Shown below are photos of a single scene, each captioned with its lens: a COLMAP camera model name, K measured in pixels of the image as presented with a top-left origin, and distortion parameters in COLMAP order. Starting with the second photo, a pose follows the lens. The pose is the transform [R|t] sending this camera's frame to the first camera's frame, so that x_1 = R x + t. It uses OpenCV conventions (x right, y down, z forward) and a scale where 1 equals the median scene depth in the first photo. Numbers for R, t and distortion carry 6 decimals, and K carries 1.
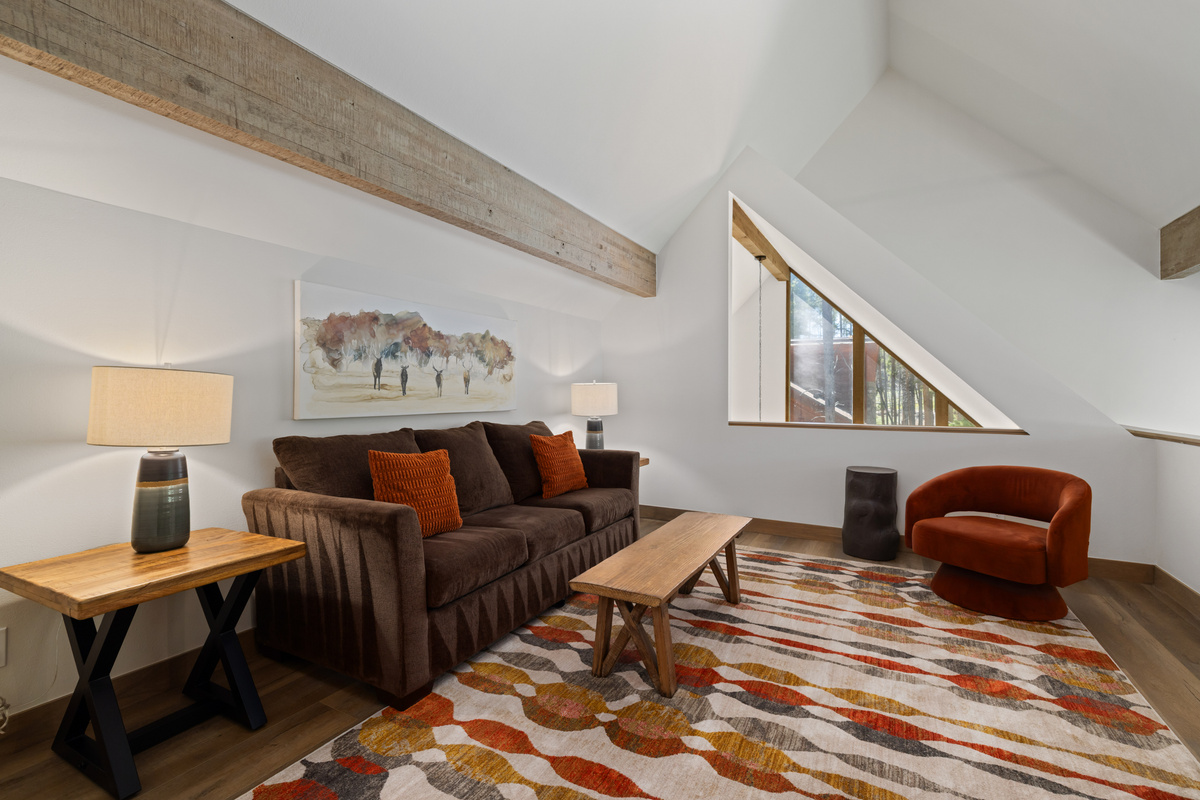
lens RADIAL K [[514.6, 0, 604.1], [0, 514.6, 393.6], [0, 0, 1]] dist [0.000592, 0.000274]
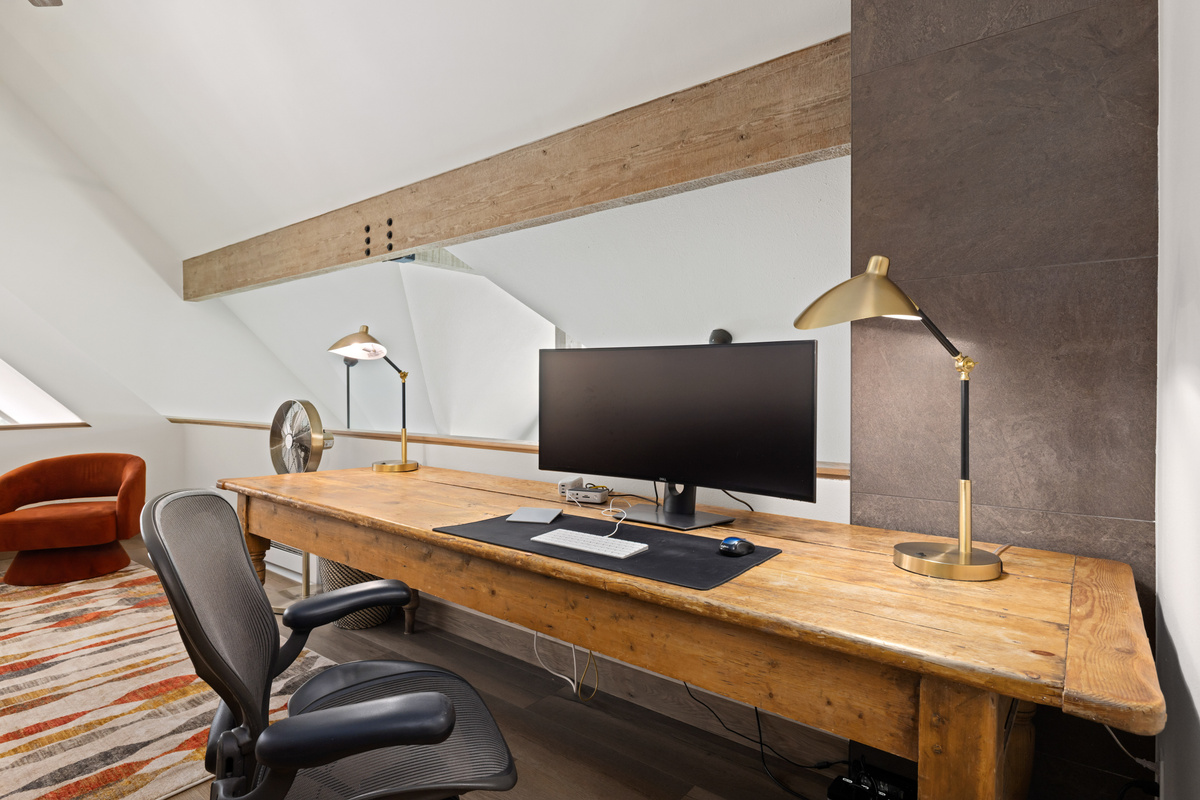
lens RADIAL K [[627.5, 0, 600.0], [0, 627.5, 400.0], [0, 0, 1]] dist [0.001983, 0.000679]
pose [[0.153093, -0.015377, 0.988092, -0.521941], [0.001314, 0.999881, 0.015357, 0.003846], [-0.988211, -0.001052, 0.153095, -0.444560]]
